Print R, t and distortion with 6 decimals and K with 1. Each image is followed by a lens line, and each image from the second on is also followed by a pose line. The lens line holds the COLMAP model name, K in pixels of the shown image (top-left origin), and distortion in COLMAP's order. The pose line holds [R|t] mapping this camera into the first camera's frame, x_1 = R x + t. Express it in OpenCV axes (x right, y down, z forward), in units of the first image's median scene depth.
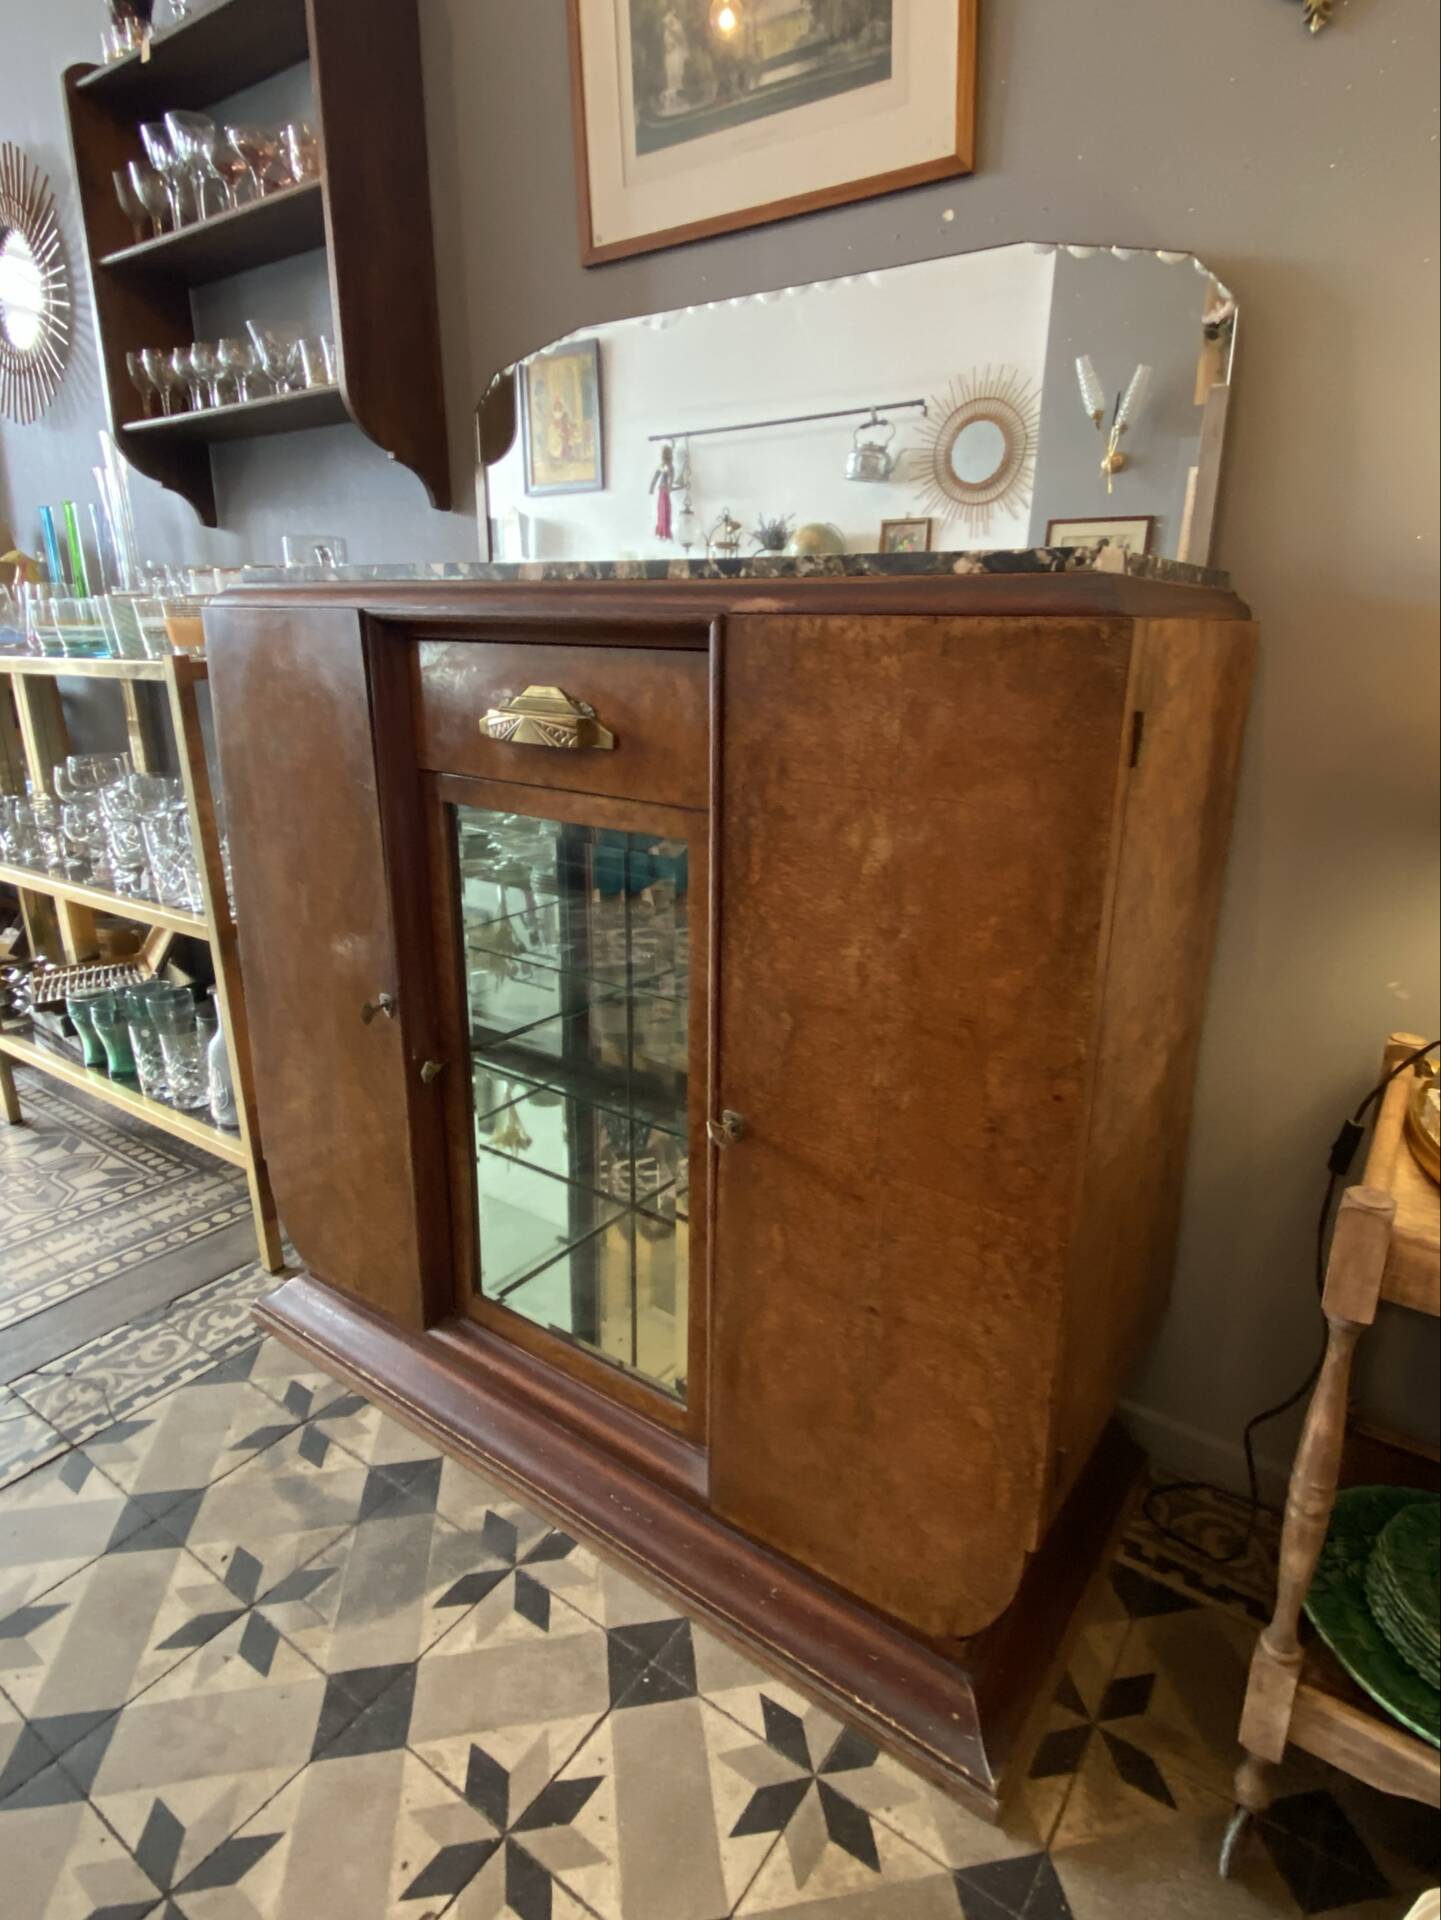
lens RADIAL K [[1062.3, 0, 748.9], [0, 1062.3, 916.0], [0, 0, 1]] dist [0.012045, -0.015298]
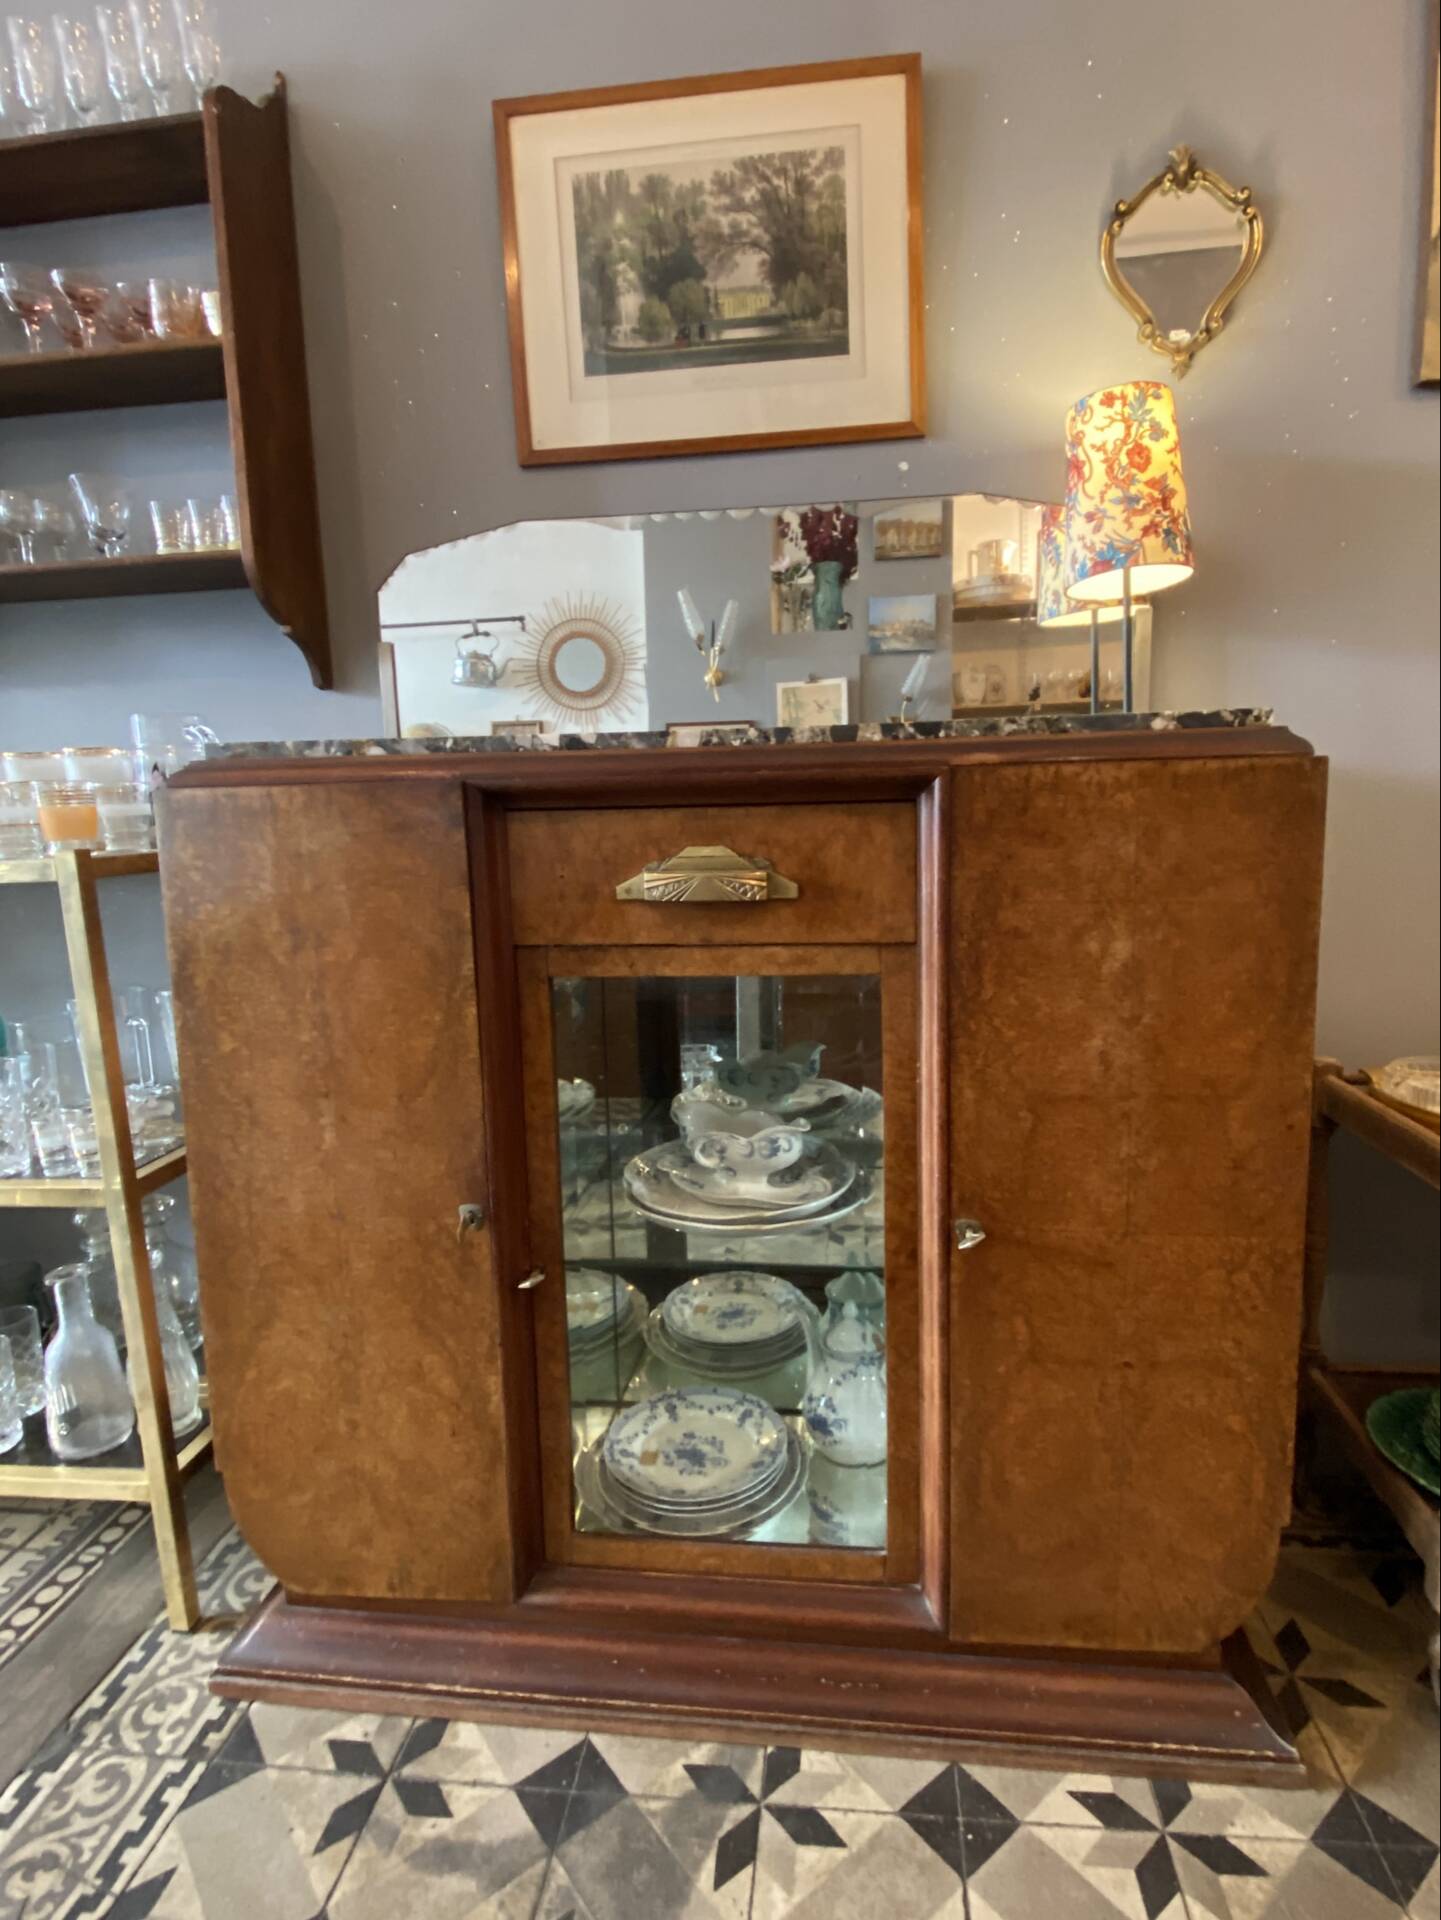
lens RADIAL K [[1007.1, 0, 748.7], [0, 1007.1, 949.0], [0, 0, 1]] dist [0.018617, -0.020146]
pose [[0.876866, -0.096952, 0.470857, -0.583631], [0.163159, 0.981335, -0.101785, -0.013622], [-0.452200, 0.166077, 0.876318, 0.142195]]
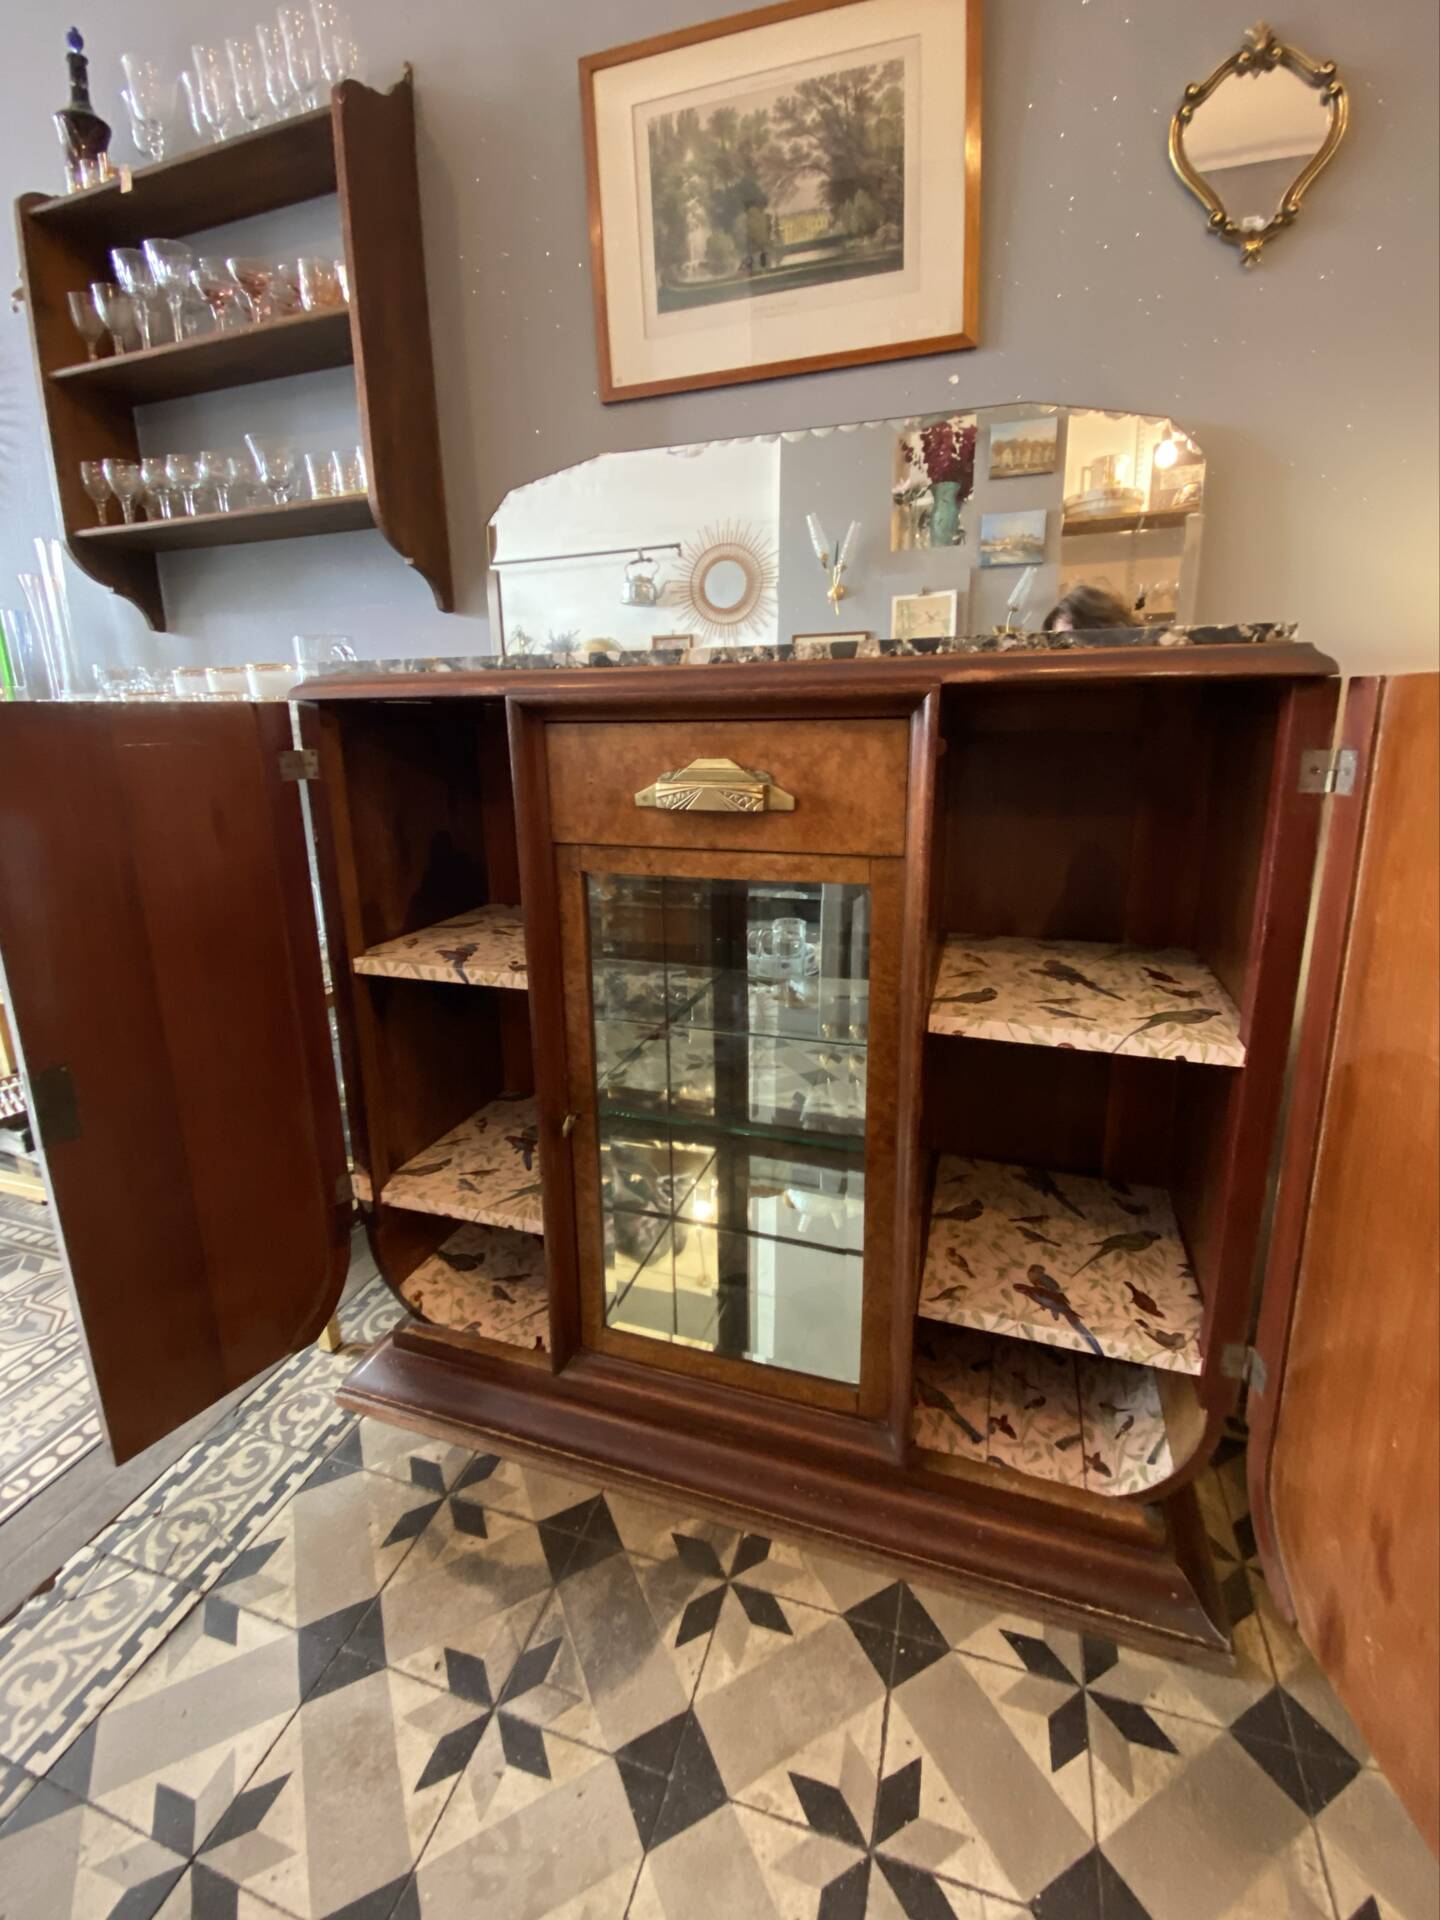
lens RADIAL K [[828.6, 0, 723.1], [0, 828.6, 897.4], [0, 0, 1]] dist [0.000302, -0.008247]
pose [[0.956364, -0.091062, 0.277627, -0.407566], [0.106176, 0.993548, -0.039869, -0.035595], [-0.272205, 0.067606, 0.959861, 0.172150]]
